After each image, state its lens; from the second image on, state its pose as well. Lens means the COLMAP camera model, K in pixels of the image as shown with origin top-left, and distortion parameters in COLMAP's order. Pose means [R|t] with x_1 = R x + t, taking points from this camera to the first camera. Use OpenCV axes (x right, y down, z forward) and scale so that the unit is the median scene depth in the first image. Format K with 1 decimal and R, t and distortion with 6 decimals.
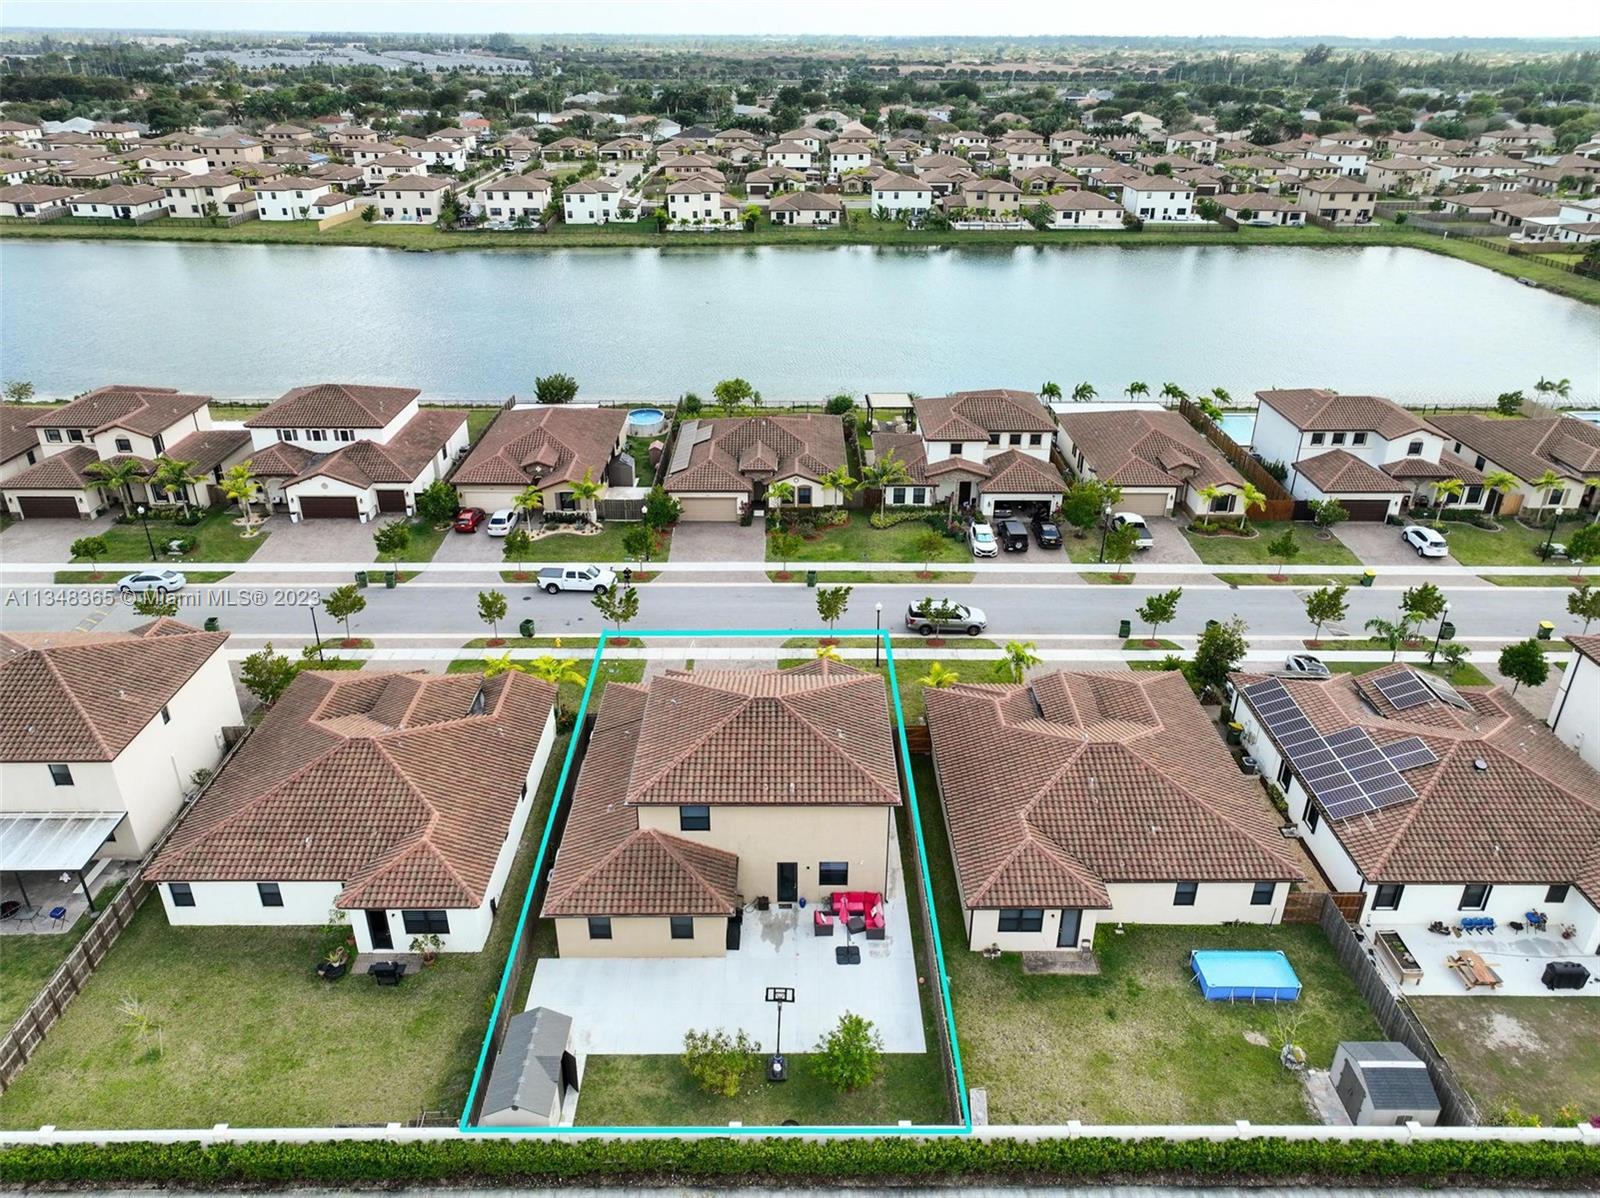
lens RADIAL K [[1120.1, 0, 800.0], [0, 1120.1, 599.2], [0, 0, 1]] dist [-0.003133, -0.000682]
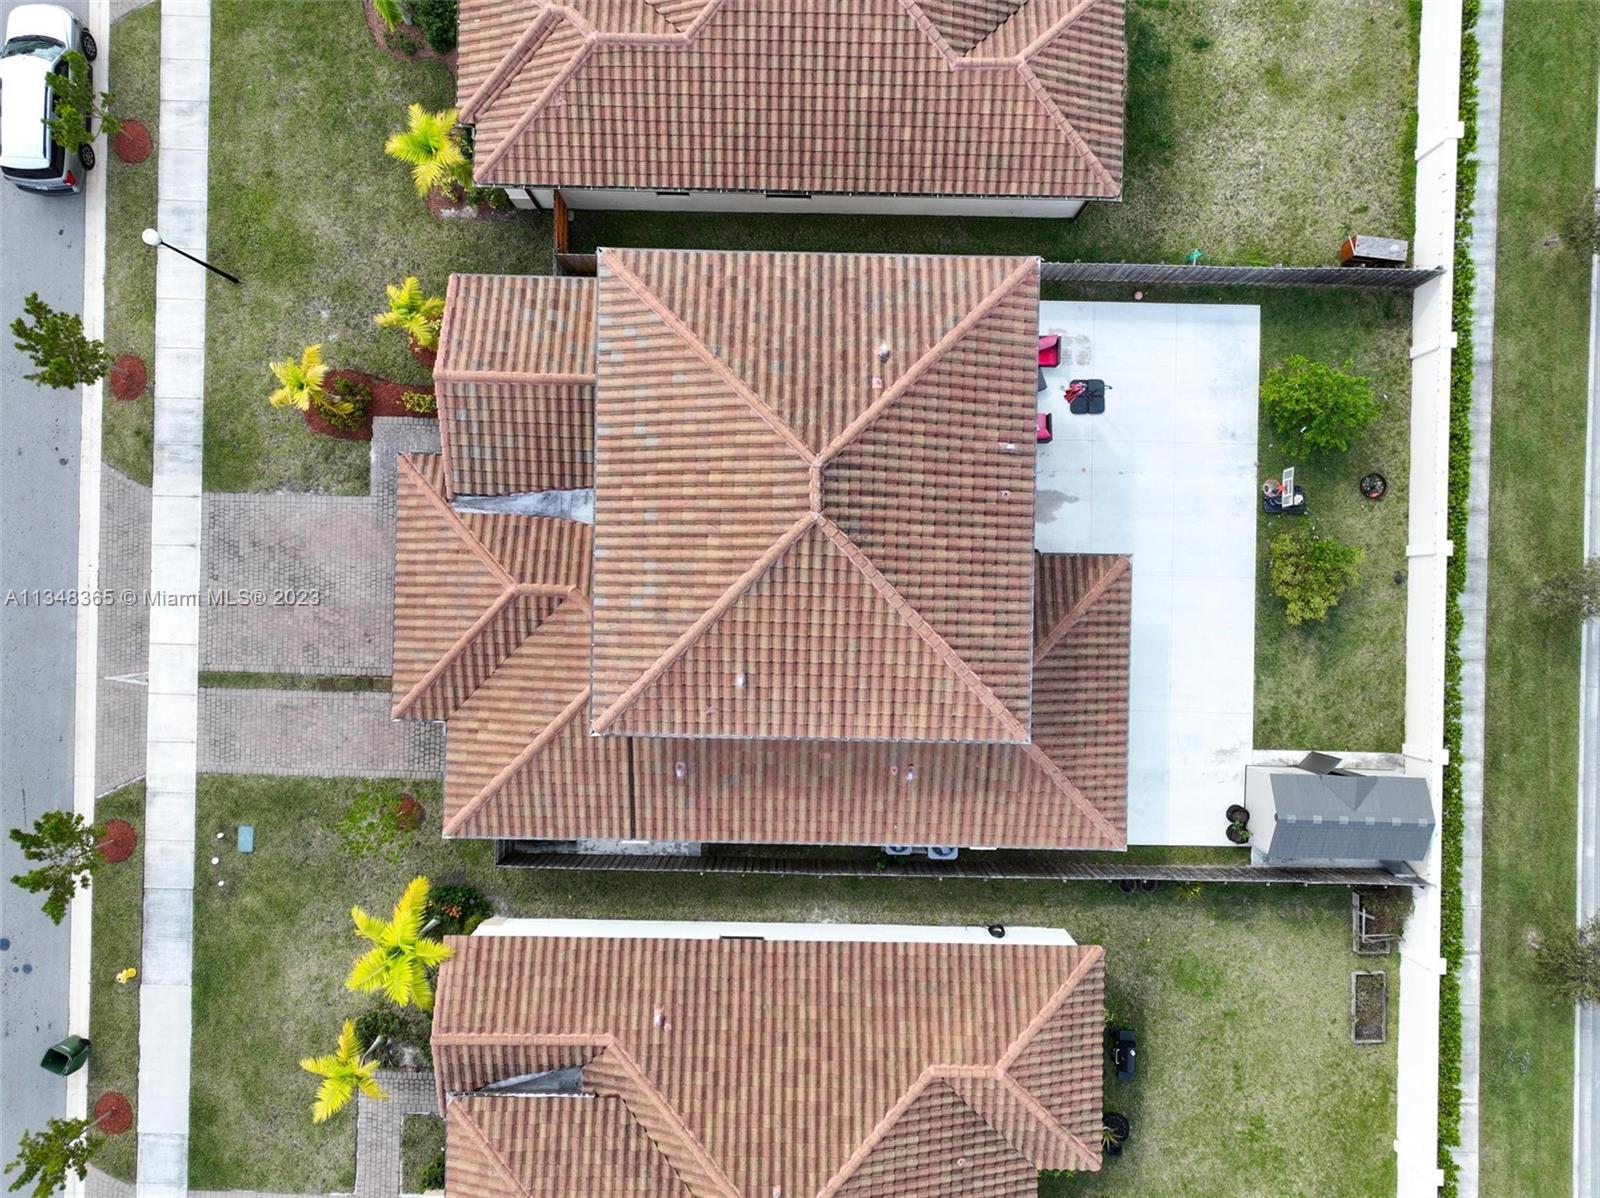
lens RADIAL K [[1120.1, 0, 800.1], [0, 1120.1, 599.1], [0, 0, 1]] dist [-0.003133, -0.000682]
pose [[0.025103, -0.999612, -0.012076, -0.077881], [0.446621, 0.000407, 0.894723, -0.378345], [-0.894371, -0.027854, 0.446458, 0.846779]]
